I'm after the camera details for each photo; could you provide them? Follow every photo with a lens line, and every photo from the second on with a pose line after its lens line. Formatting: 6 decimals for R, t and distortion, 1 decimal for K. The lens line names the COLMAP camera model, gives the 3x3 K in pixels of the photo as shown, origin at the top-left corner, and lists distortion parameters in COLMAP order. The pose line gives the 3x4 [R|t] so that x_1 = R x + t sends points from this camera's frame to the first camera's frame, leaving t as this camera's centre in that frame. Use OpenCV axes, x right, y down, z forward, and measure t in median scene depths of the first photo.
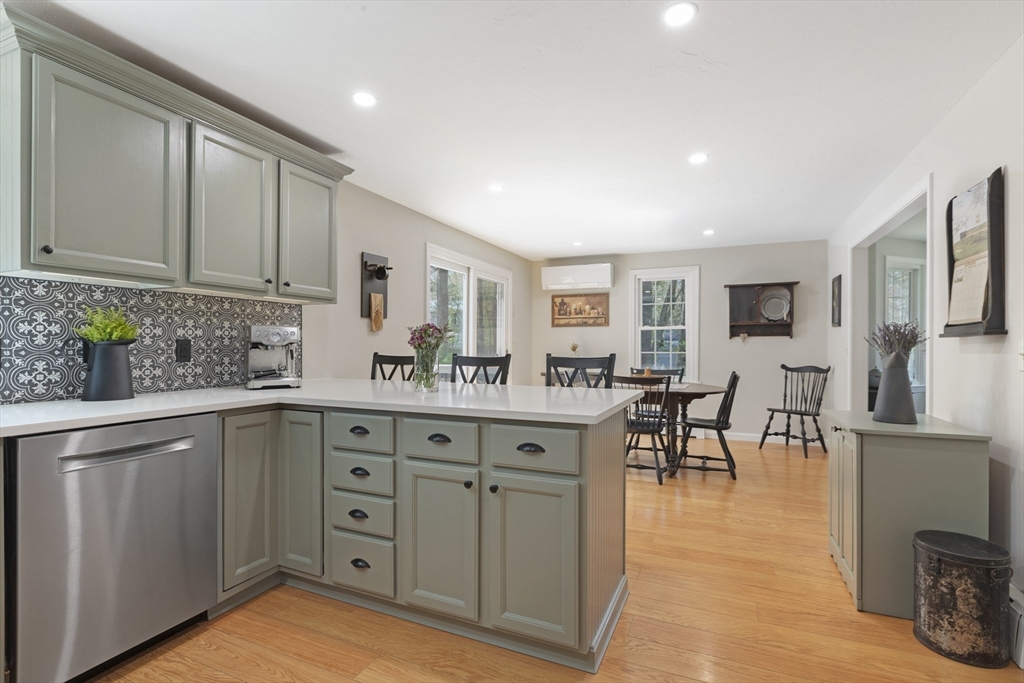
lens RADIAL K [[487.6, 0, 512.0], [0, 487.6, 341.5], [0, 0, 1]] dist [-0.001993, -0.000340]
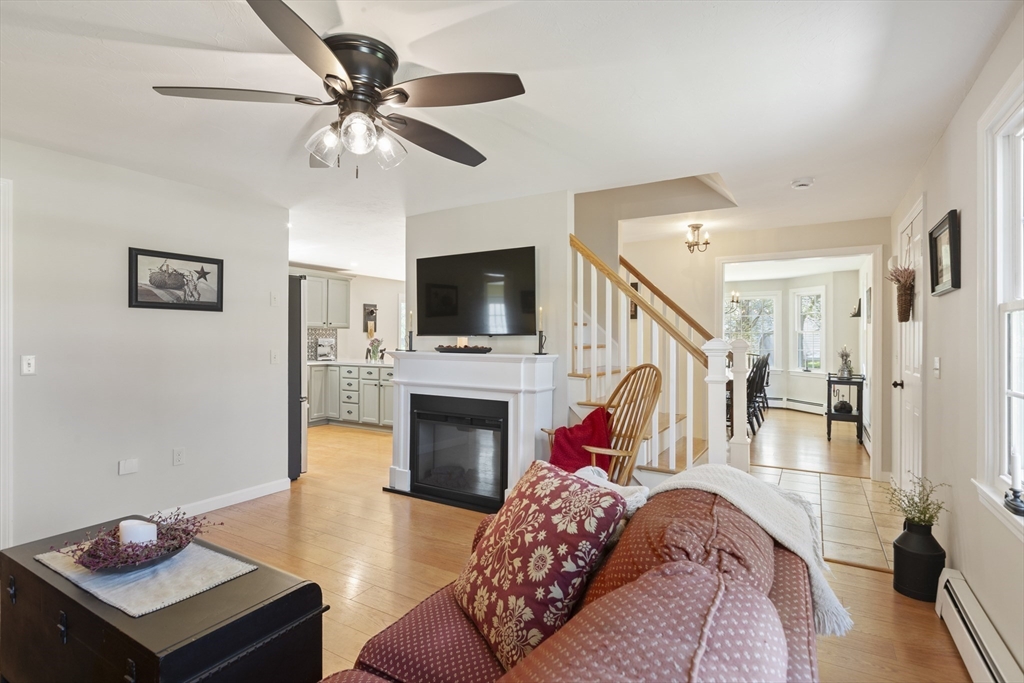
lens RADIAL K [[503.4, 0, 512.0], [0, 503.4, 341.5], [0, 0, 1]] dist [-0.001423, -0.000112]
pose [[0.992479, 0.001869, -0.122401, 0.651726], [-0.000789, 0.999960, 0.008876, -0.028966], [0.122413, -0.008713, 0.992441, -1.223179]]
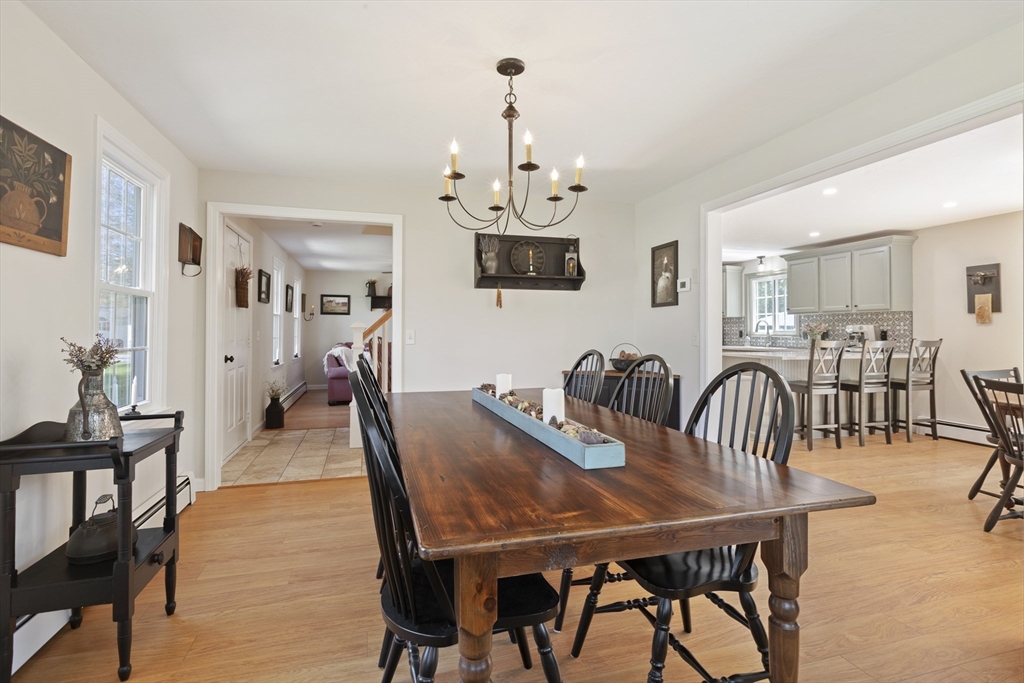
lens RADIAL K [[493.2, 0, 511.5], [0, 493.2, 326.4], [0, 0, 1]] dist [-0.001155, -0.000101]
pose [[-0.763303, -0.010263, -0.645959, 1.552366], [-0.000883, 0.999889, -0.014843, 0.008164], [0.646040, -0.010759, -0.763228, 1.201304]]
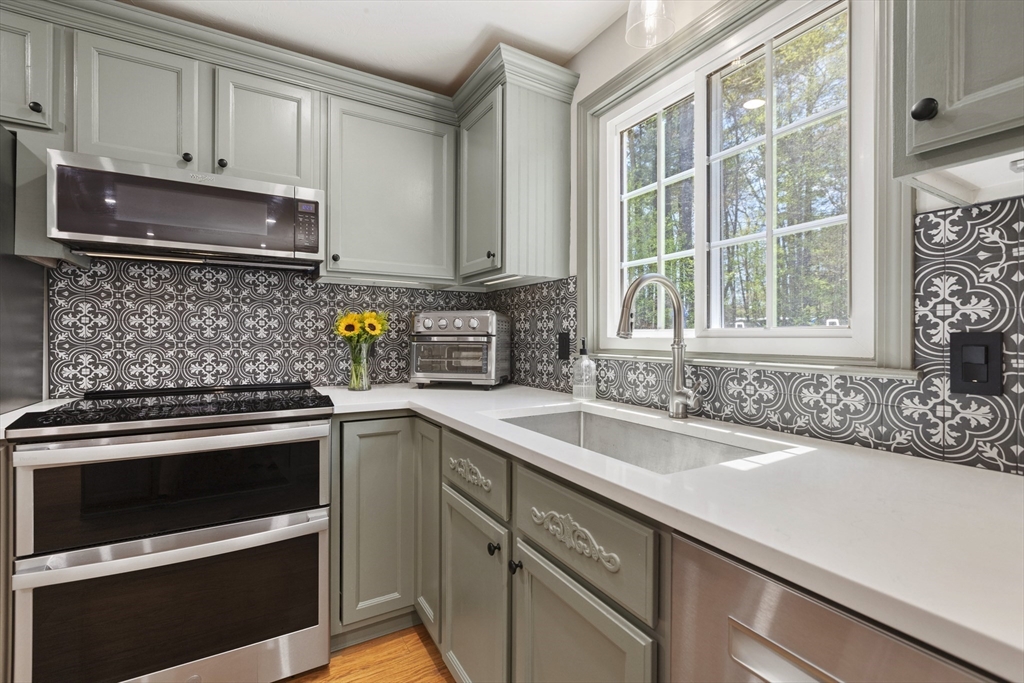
lens RADIAL K [[457.3, 0, 509.7], [0, 457.3, 338.7], [0, 0, 1]] dist [0.000079, -0.000083]
pose [[-0.590467, -0.003816, -0.807053, -0.209078], [-0.002407, 0.999993, -0.002967, 0.001724], [0.807058, 0.000190, -0.590472, 0.433348]]
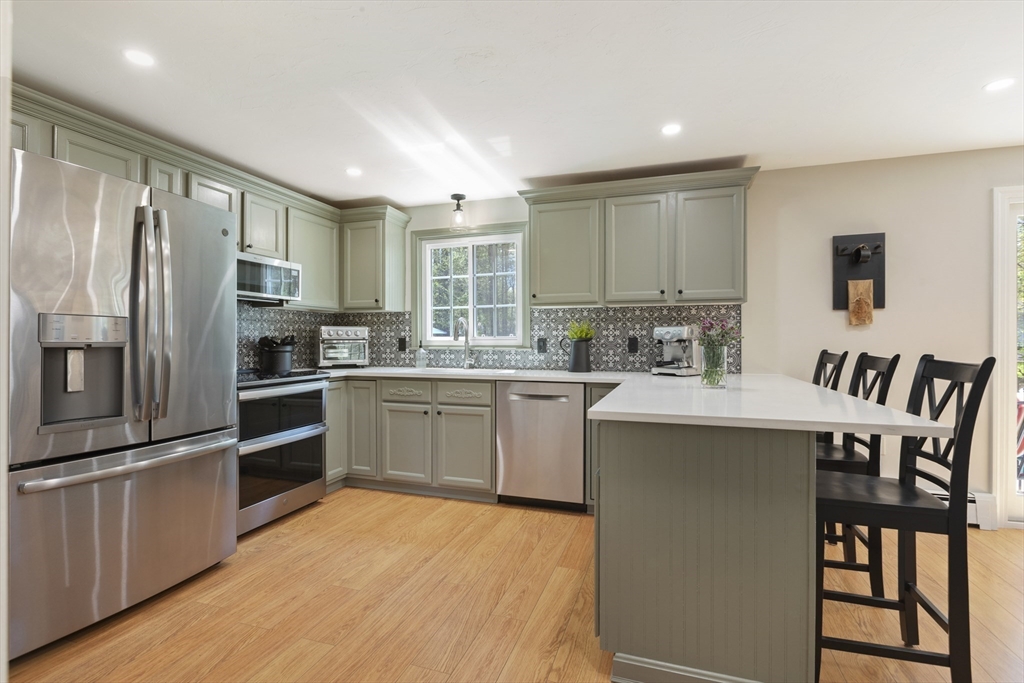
lens RADIAL K [[487.6, 0, 512.0], [0, 487.6, 341.5], [0, 0, 1]] dist [-0.001993, -0.000340]
pose [[0.094634, -0.001877, -0.995510, 0.505294], [0.006489, 0.999978, -0.001269, 0.004538], [0.995491, -0.006340, 0.094644, 0.323814]]
